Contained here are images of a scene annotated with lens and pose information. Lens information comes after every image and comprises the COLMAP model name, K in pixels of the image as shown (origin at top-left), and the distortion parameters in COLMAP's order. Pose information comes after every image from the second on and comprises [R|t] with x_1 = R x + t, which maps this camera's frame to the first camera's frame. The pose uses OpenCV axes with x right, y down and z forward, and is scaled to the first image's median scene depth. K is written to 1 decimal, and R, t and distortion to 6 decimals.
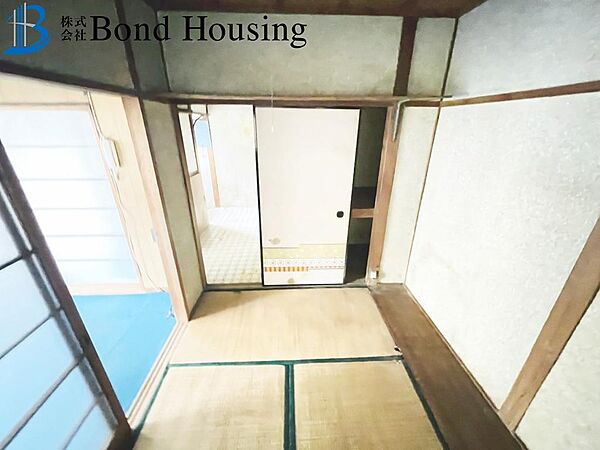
lens RADIAL K [[243.2, 0, 299.7], [0, 243.2, 225.0], [0, 0, 1]] dist [-0.002268, 0.000026]
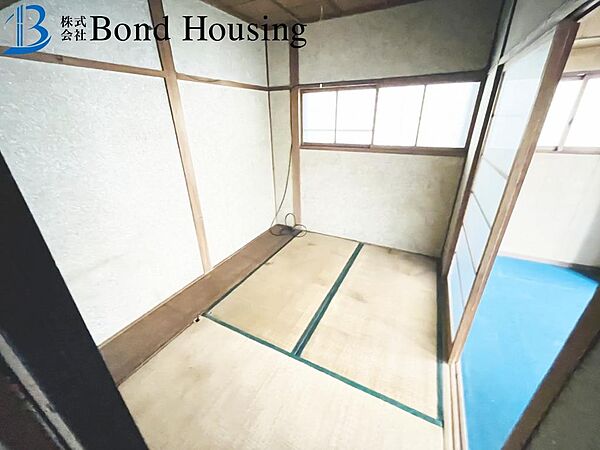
lens RADIAL K [[243.2, 0, 301.5], [0, 243.2, 225.0], [0, 0, 1]] dist [-0.002268, 0.000026]
pose [[-0.867217, -0.197553, 0.457065, -0.384720], [0.199112, 0.703759, 0.681966, -0.398949], [-0.456388, 0.682420, -0.570976, 1.167831]]
